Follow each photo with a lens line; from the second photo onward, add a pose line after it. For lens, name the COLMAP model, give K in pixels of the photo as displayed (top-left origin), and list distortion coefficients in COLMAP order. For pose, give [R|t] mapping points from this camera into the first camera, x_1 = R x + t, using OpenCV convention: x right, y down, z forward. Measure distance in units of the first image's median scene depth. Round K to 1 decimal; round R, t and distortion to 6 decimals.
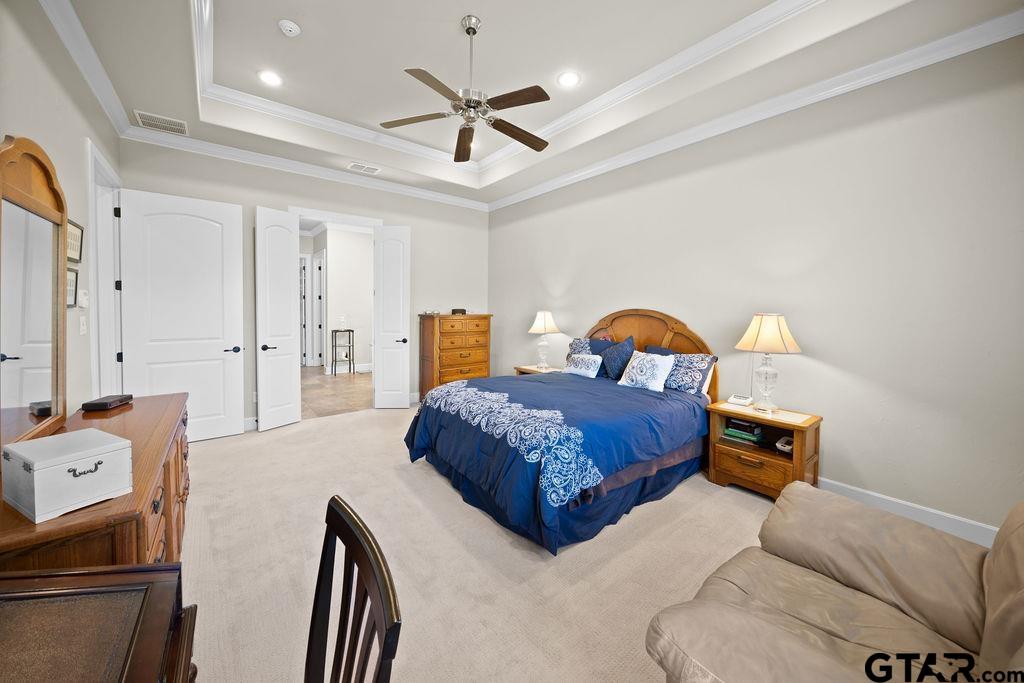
lens RADIAL K [[363.0, 0, 499.8], [0, 363.0, 316.9], [0, 0, 1]] dist [-0.000146, 0.000009]
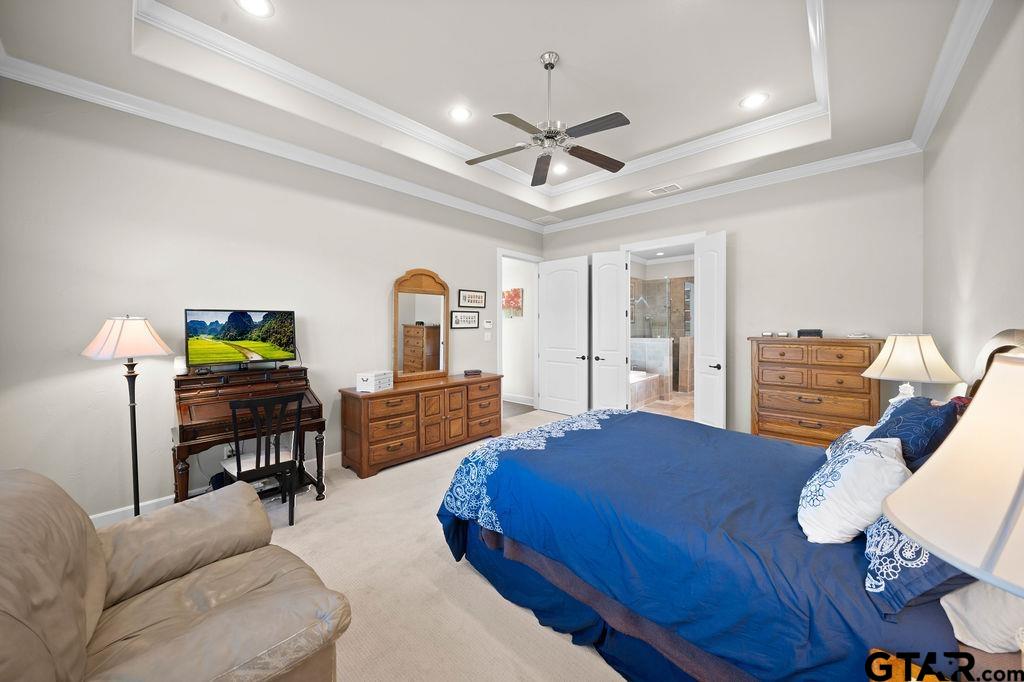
lens RADIAL K [[362.9, 0, 509.3], [0, 362.9, 321.4], [0, 0, 1]] dist [-0.000694, -0.000018]
pose [[0.164737, -0.019183, -0.986151, 0.661654], [-0.022154, 0.999487, -0.023143, -0.012678], [0.986089, 0.025659, 0.164227, 0.512462]]
